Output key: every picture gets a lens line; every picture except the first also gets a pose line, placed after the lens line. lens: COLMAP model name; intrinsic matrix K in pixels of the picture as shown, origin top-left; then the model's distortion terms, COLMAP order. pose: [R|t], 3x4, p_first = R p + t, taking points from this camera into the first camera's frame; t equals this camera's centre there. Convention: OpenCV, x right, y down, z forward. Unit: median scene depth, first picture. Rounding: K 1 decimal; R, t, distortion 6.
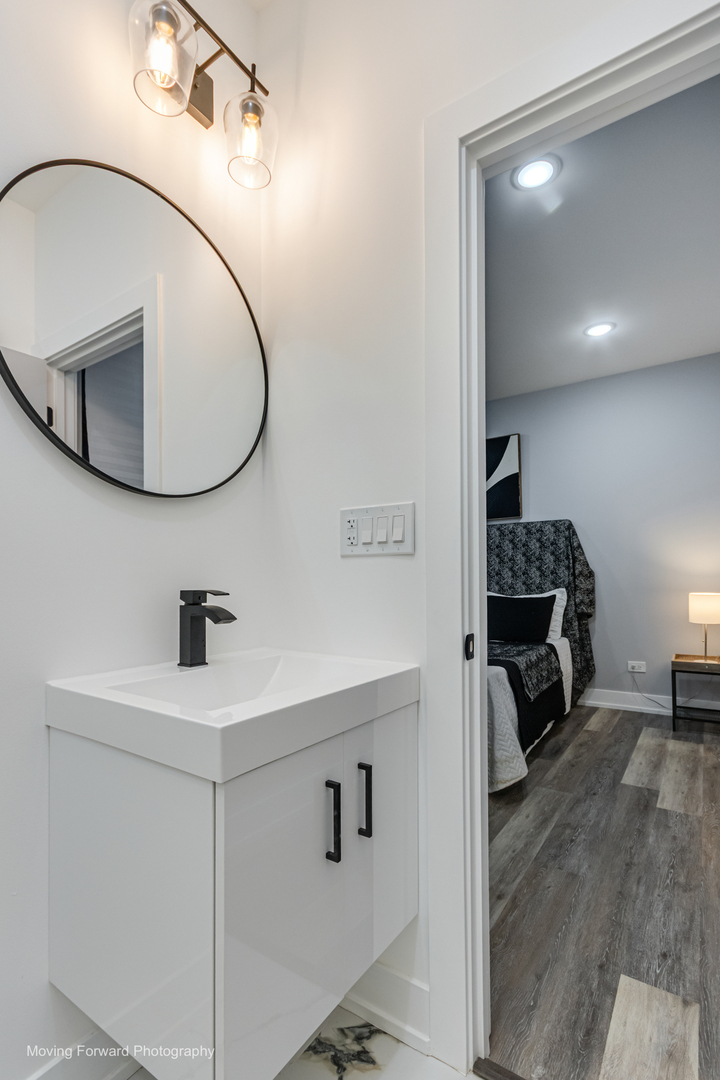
lens RADIAL K [[503.5, 0, 363.6], [0, 503.5, 549.7], [0, 0, 1]] dist [0.000697, -0.002237]
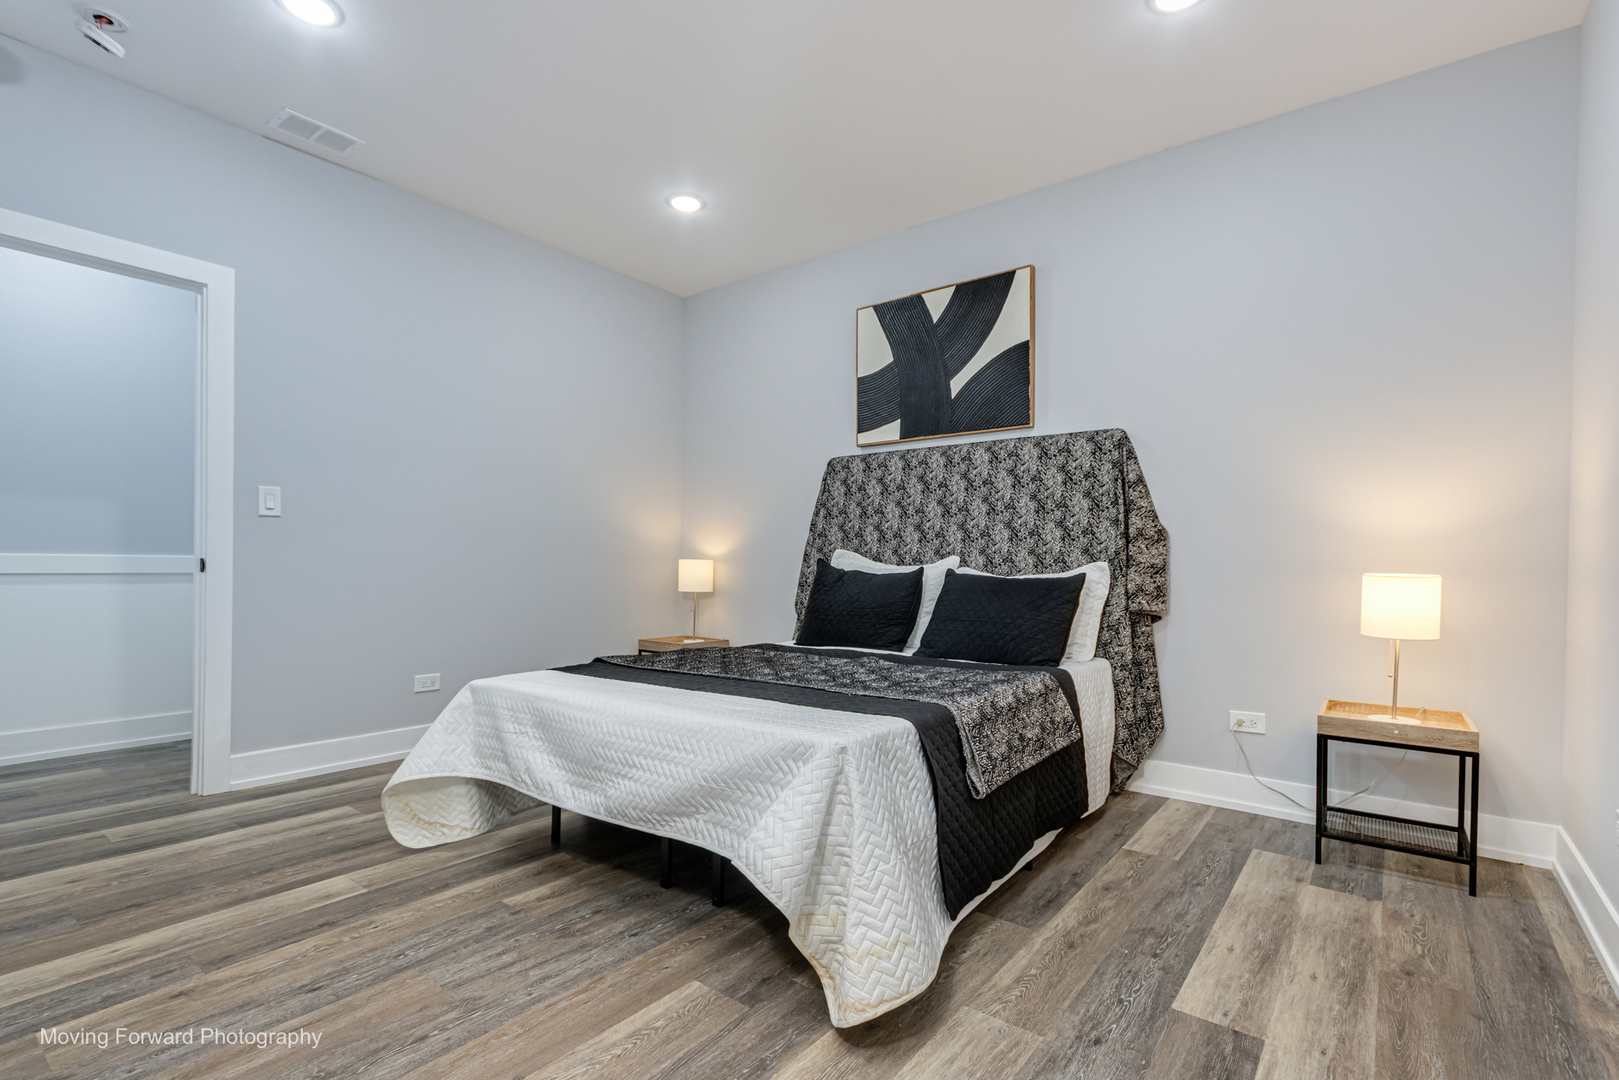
lens RADIAL K [[754.8, 0, 807.3], [0, 754.8, 535.4], [0, 0, 1]] dist [0.000697, -0.002237]
pose [[0.997589, 0.022497, -0.065652, 0.173667], [-0.021070, 0.999528, 0.022343, 0.045869], [0.066124, -0.020905, 0.997592, 0.261283]]
